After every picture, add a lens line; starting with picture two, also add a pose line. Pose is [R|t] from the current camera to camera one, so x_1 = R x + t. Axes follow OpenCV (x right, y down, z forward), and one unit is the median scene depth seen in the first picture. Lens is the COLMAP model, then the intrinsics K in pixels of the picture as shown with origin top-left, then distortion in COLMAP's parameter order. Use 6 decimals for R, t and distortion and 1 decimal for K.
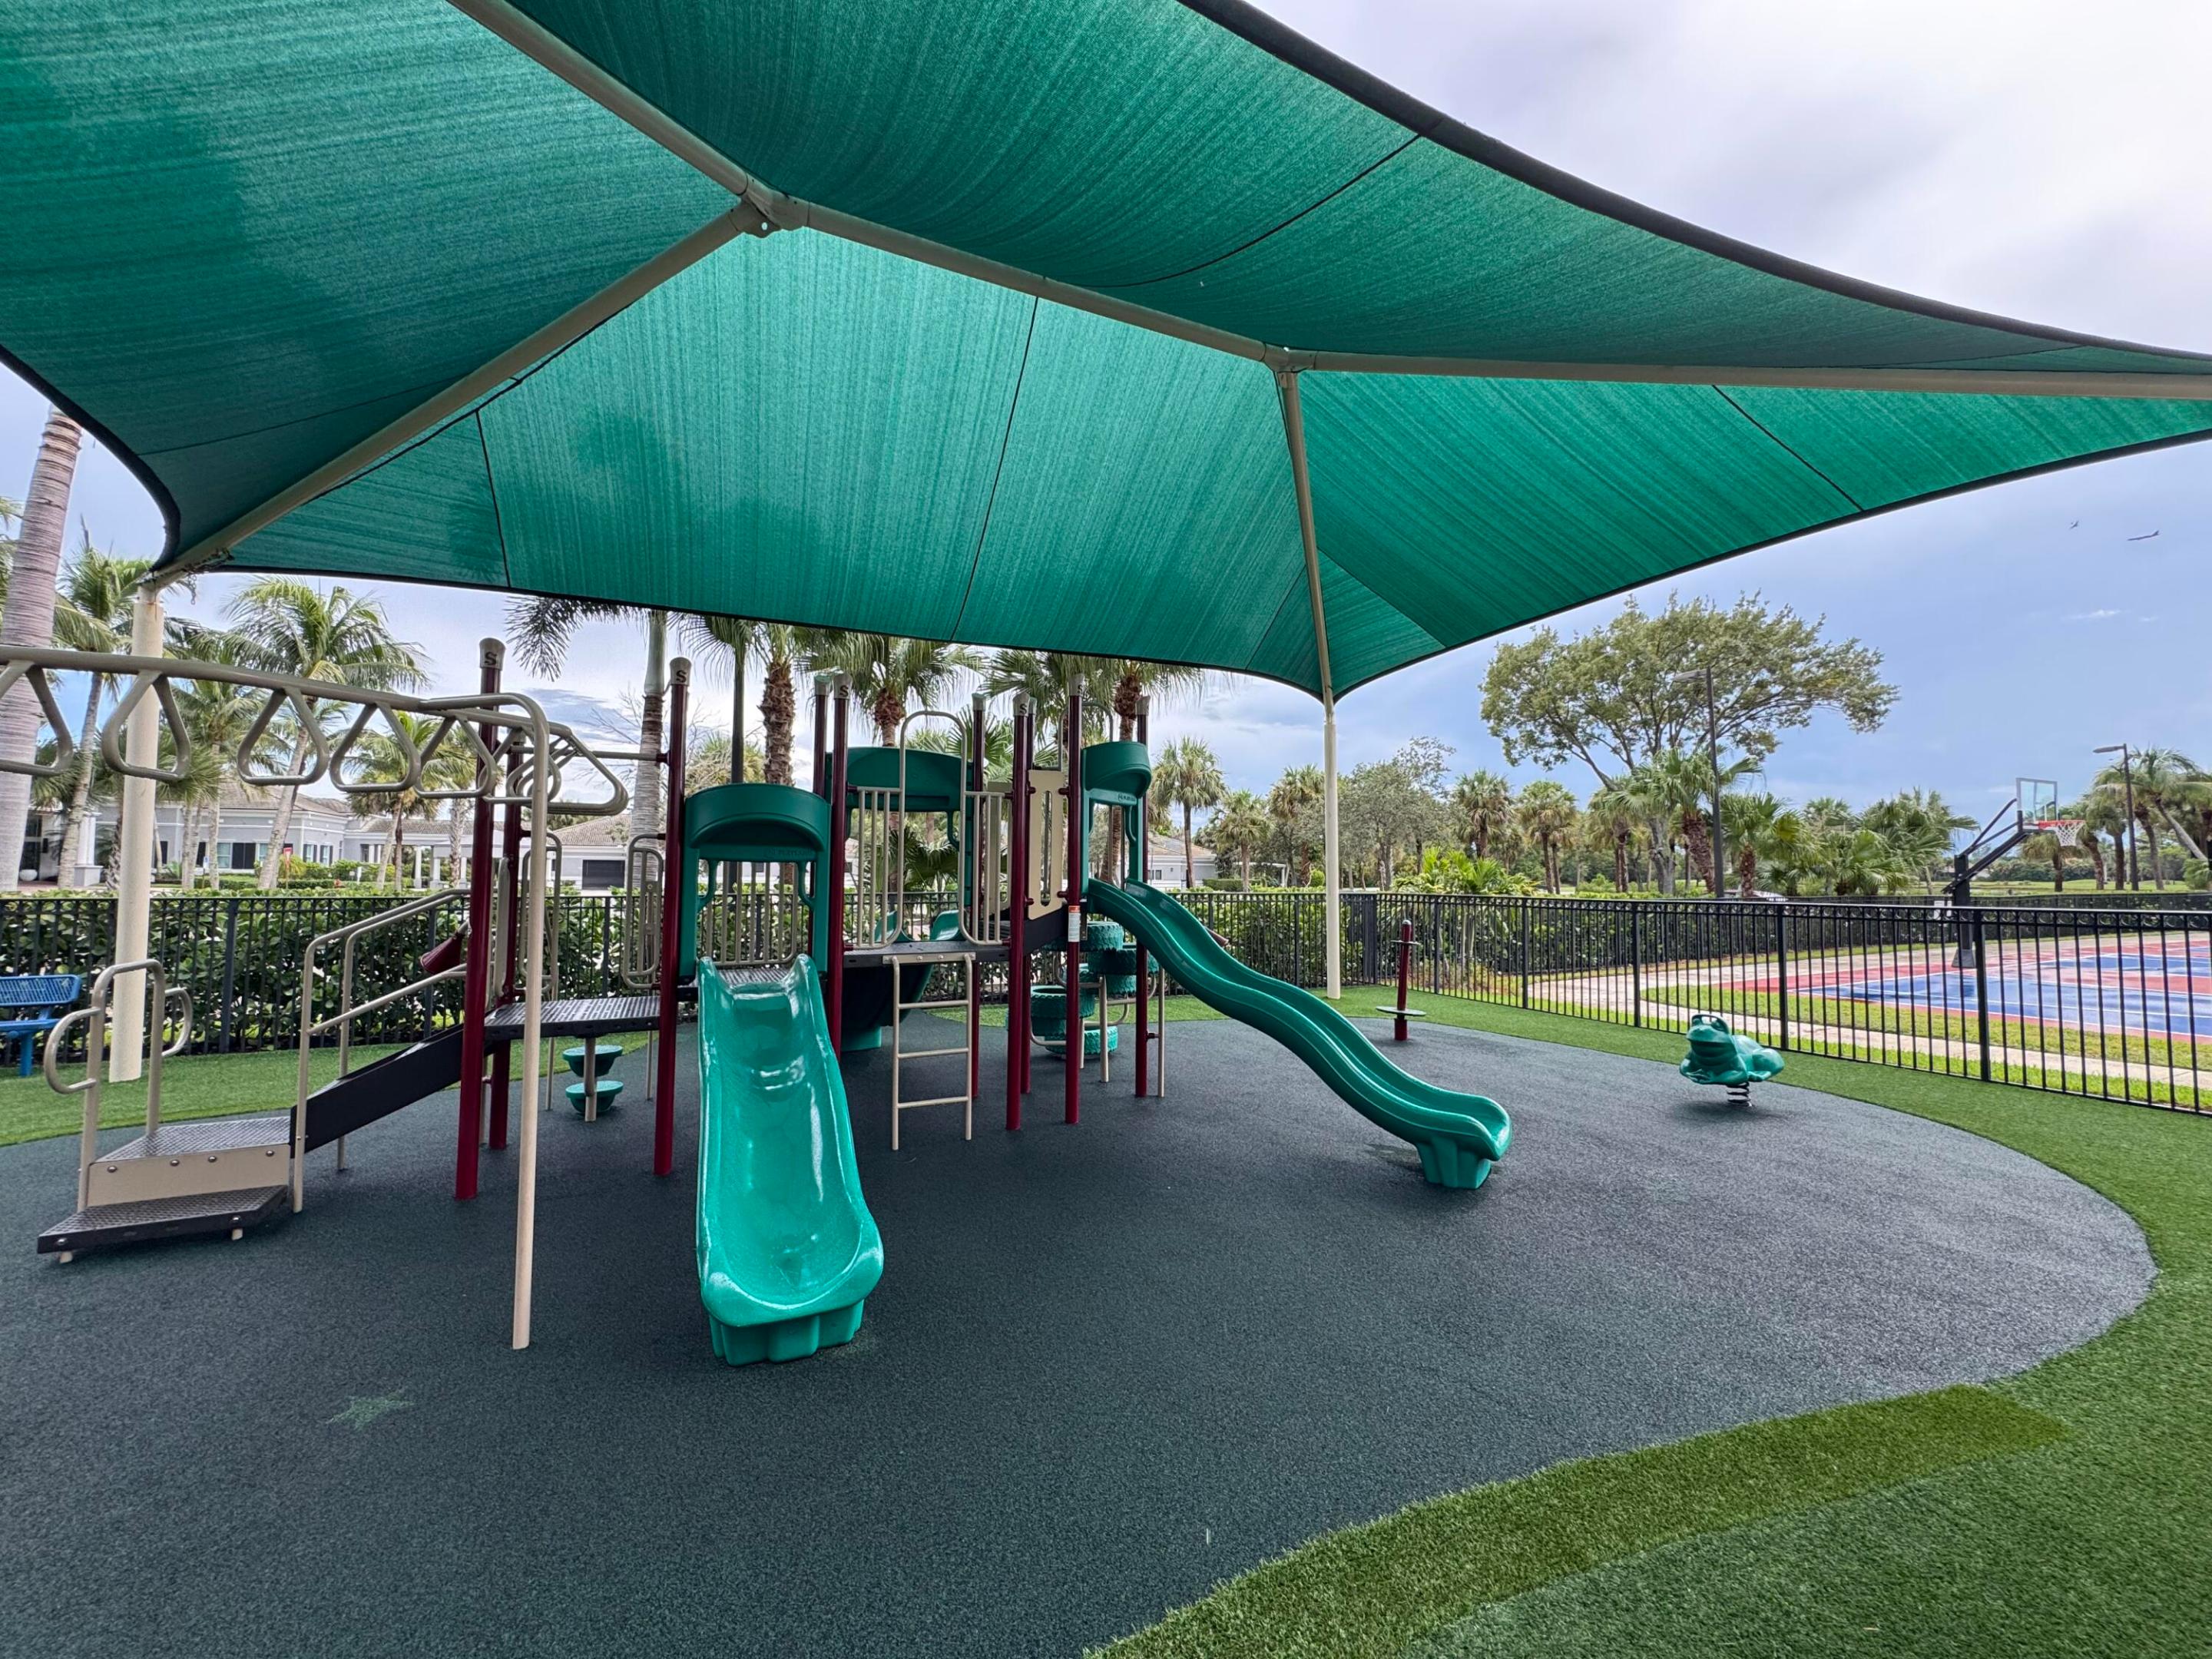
lens RADIAL K [[882.2, 0, 1105.8], [0, 882.2, 832.3], [0, 0, 1]] dist [-0.002336, 0.000413]
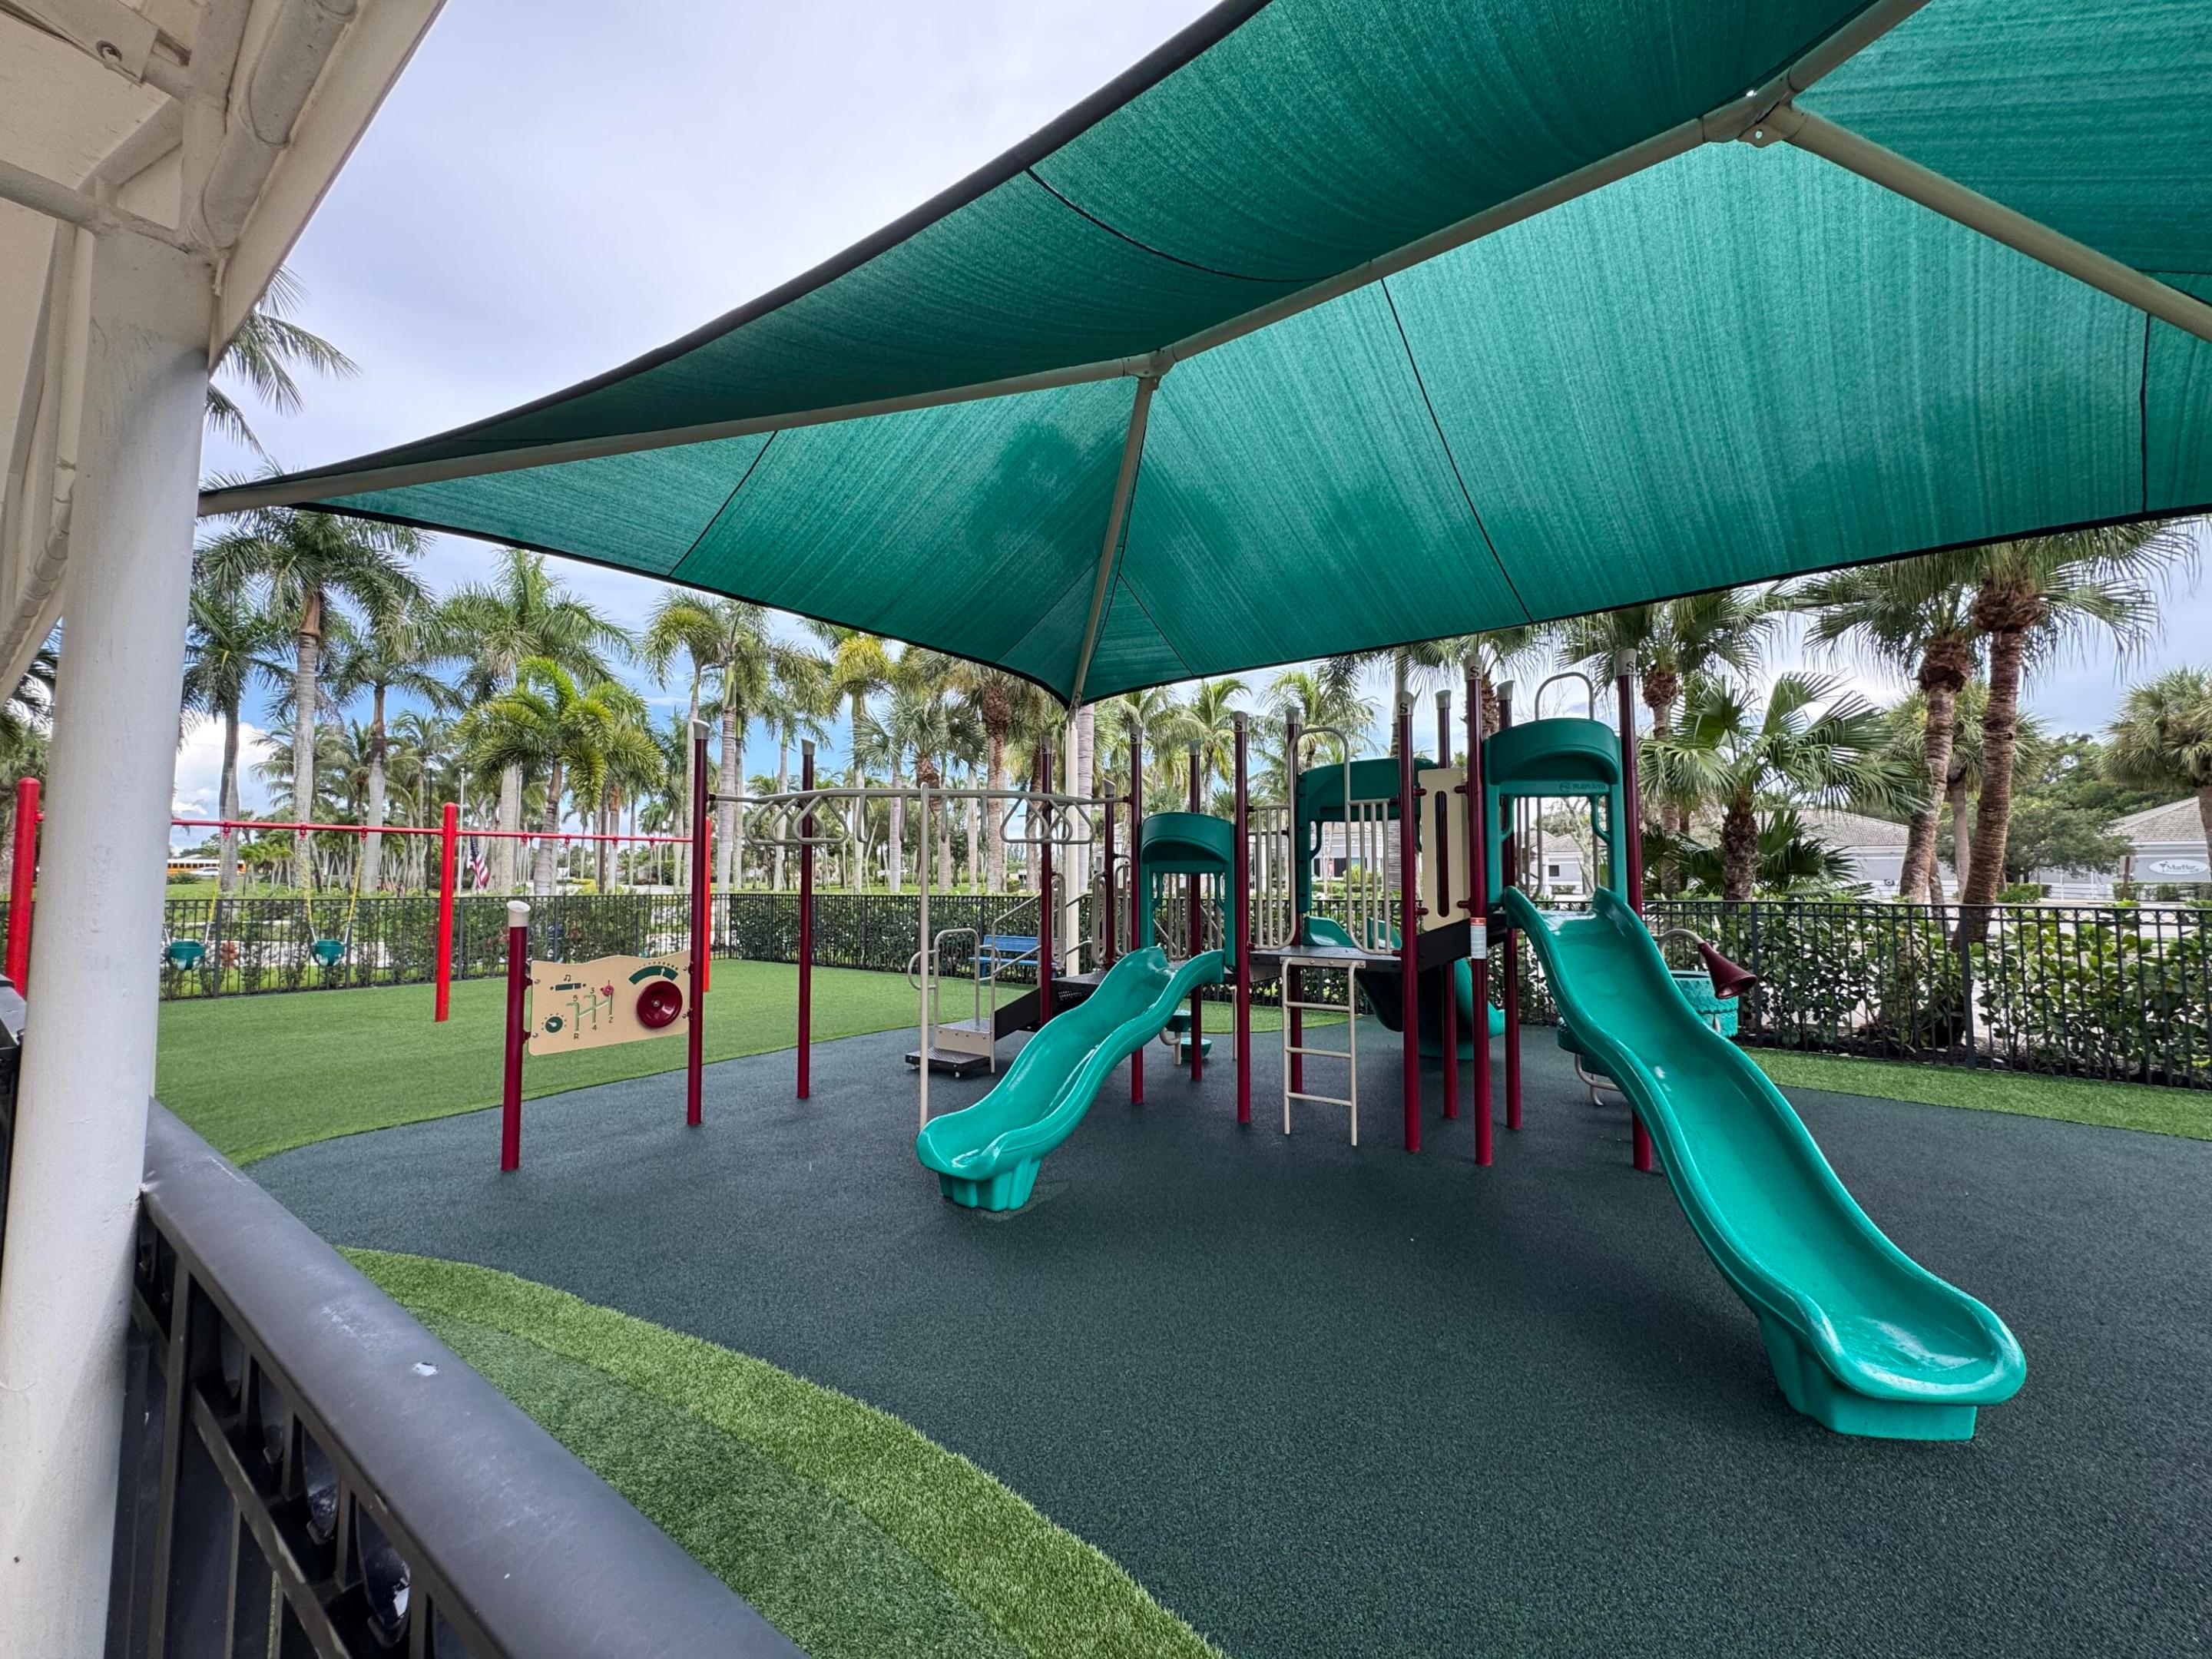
lens RADIAL K [[882.2, 0, 1105.8], [0, 882.2, 832.3], [0, 0, 1]] dist [-0.002336, 0.000413]
pose [[0.472983, -0.054272, -0.879398, 0.577283], [0.047611, 0.998217, -0.035998, 0.012659], [0.879784, -0.024843, 0.474724, 0.260852]]
